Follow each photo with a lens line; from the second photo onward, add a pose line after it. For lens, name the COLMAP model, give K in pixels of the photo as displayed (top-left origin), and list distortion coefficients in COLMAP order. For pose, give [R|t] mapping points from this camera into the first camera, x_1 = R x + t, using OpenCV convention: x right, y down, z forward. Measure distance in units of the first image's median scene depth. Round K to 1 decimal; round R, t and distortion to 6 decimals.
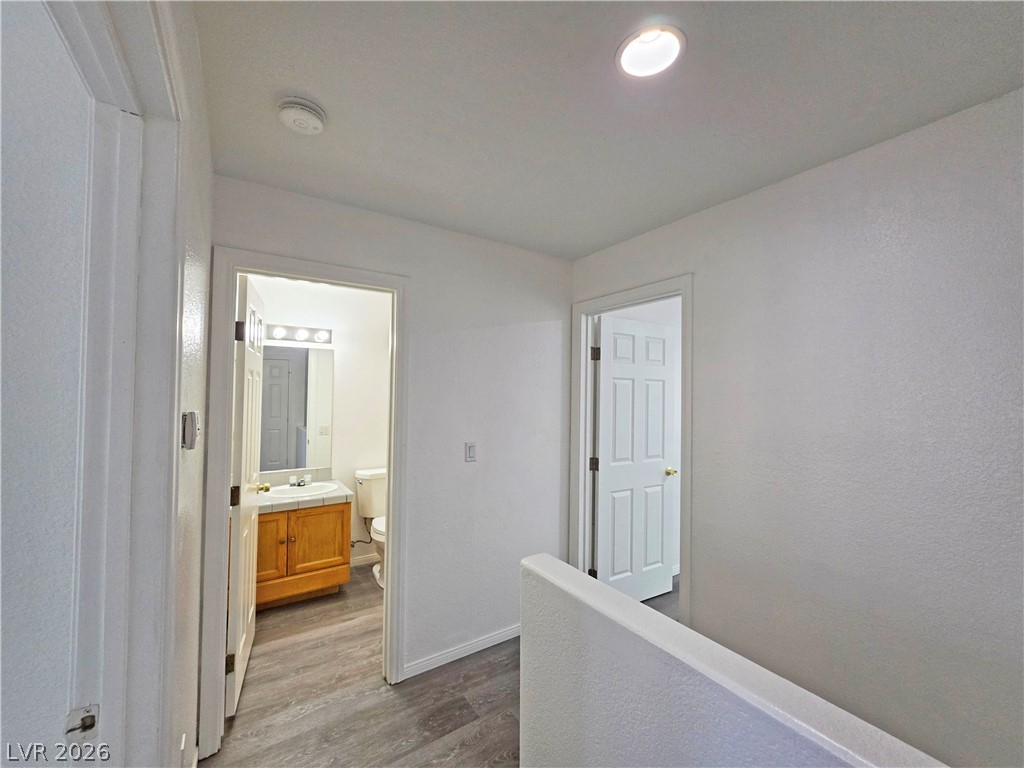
lens RADIAL K [[409.2, 0, 511.3], [0, 409.2, 386.7], [0, 0, 1]] dist [-0.003010, 0.001016]
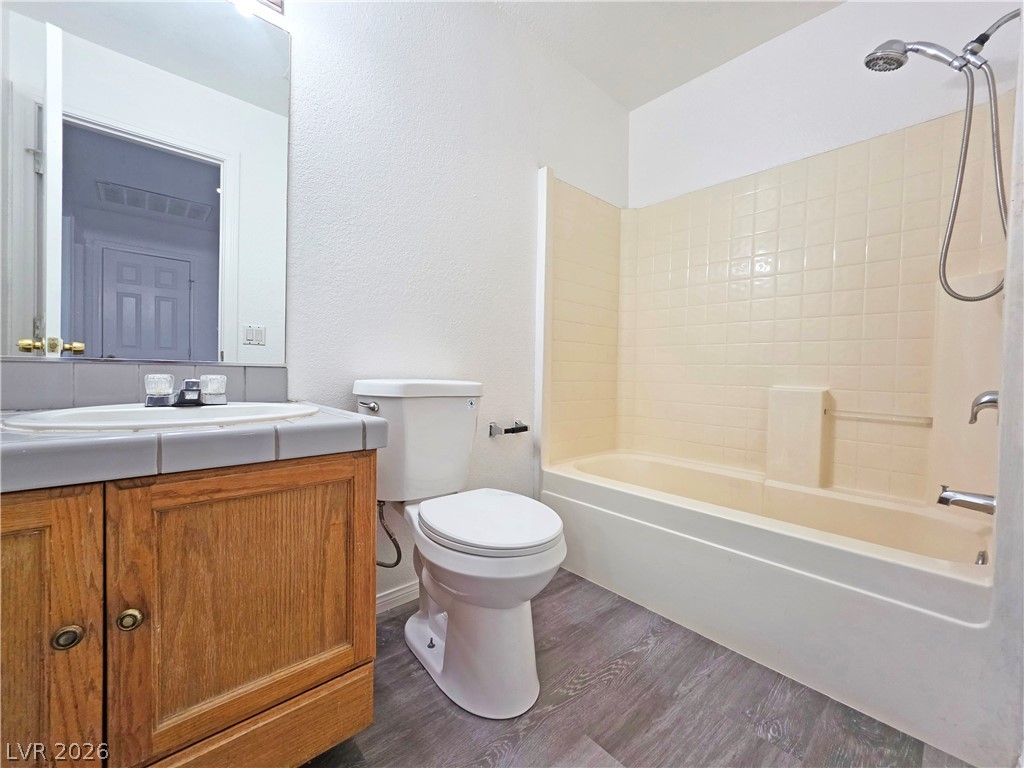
lens RADIAL K [[409.2, 0, 511.9], [0, 409.2, 380.6], [0, 0, 1]] dist [-0.003010, 0.001016]
pose [[0.988832, 0.008044, 0.148814, -0.352410], [-0.013980, 0.999146, 0.038886, 0.228096], [-0.148374, -0.040533, 0.988100, 0.727632]]
